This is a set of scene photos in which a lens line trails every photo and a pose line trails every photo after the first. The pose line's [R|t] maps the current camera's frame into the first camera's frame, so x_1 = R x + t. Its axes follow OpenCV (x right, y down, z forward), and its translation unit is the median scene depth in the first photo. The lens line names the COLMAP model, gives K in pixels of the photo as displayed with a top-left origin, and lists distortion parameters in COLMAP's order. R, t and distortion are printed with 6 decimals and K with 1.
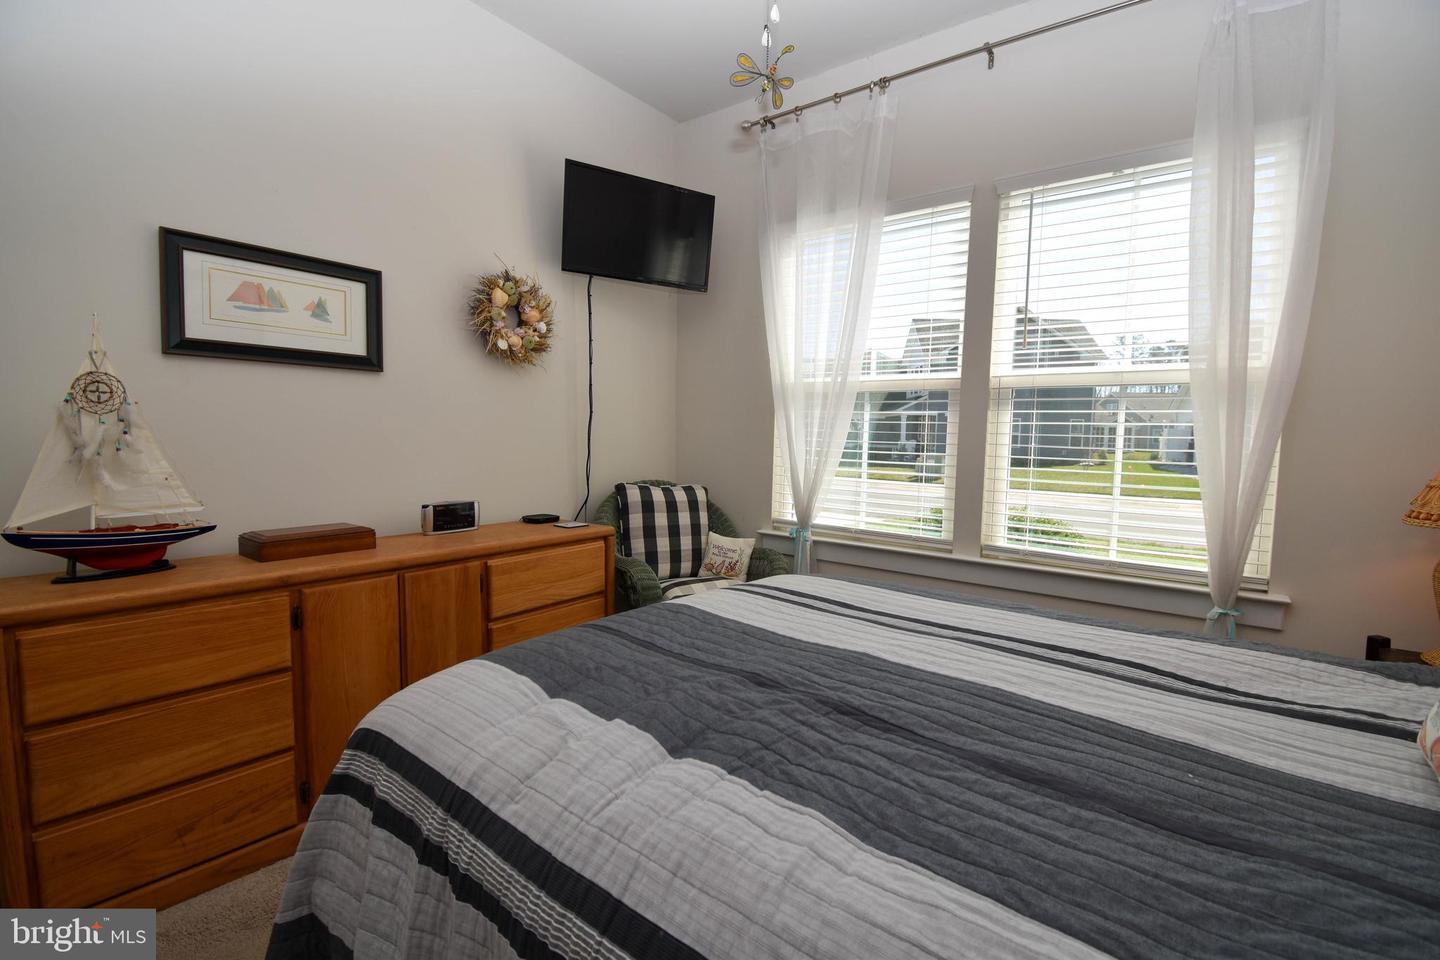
lens RADIAL K [[635.5, 0, 723.2], [0, 635.5, 477.4], [0, 0, 1]] dist [0.018927, -0.025687]
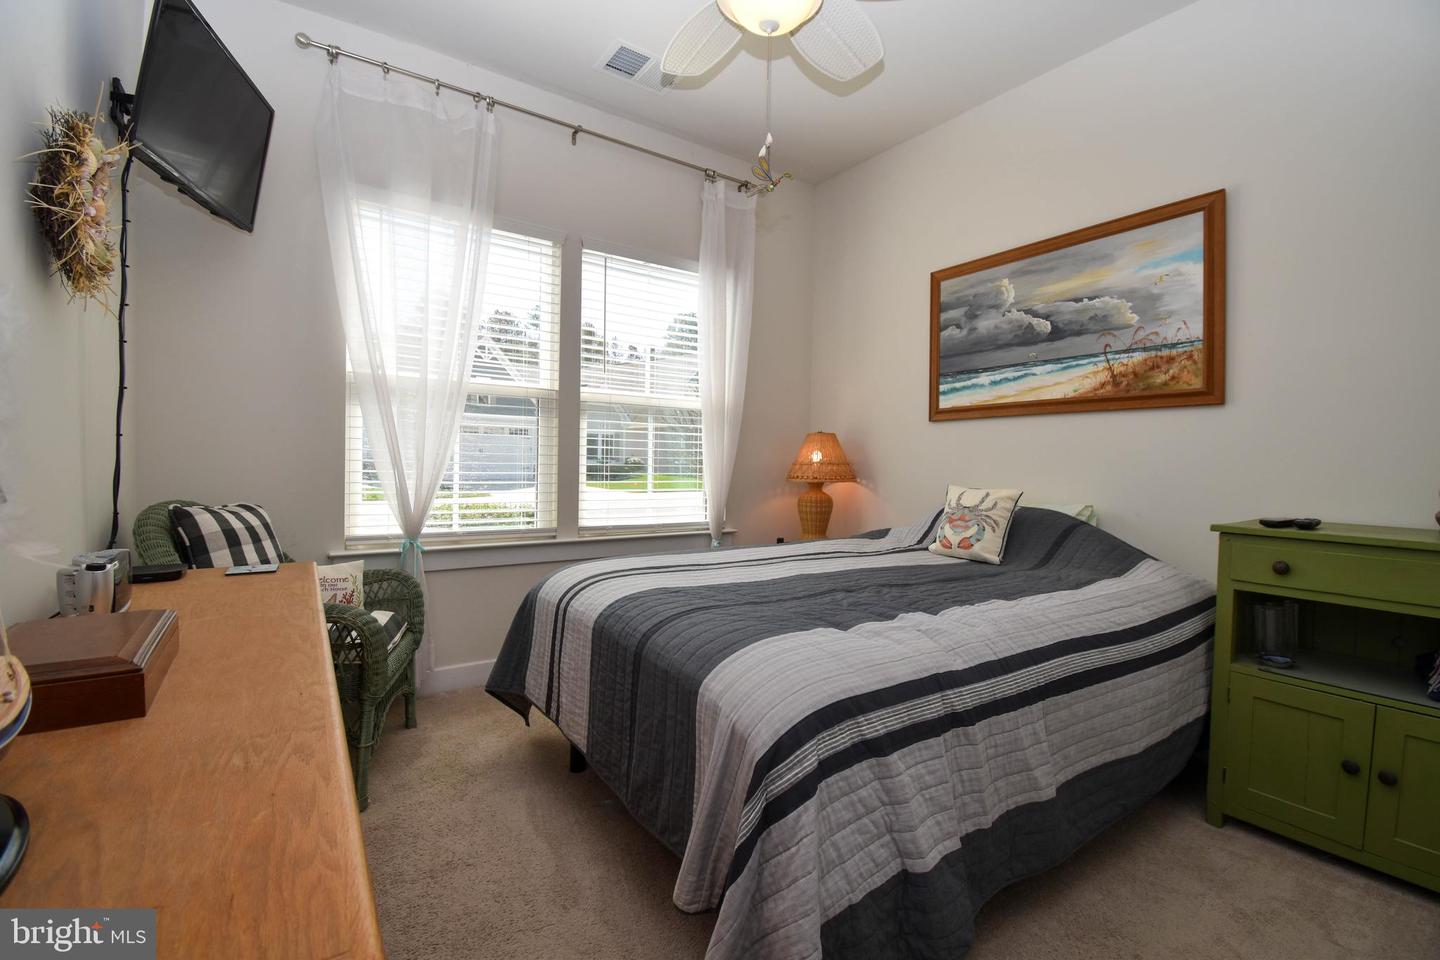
lens RADIAL K [[635.5, 0, 723.2], [0, 635.5, 477.4], [0, 0, 1]] dist [0.018927, -0.025687]
pose [[0.303052, -0.042150, 0.952041, -0.645314], [0.054979, 0.998131, 0.026690, -0.007546], [-0.951387, 0.044253, 0.304803, 0.336301]]
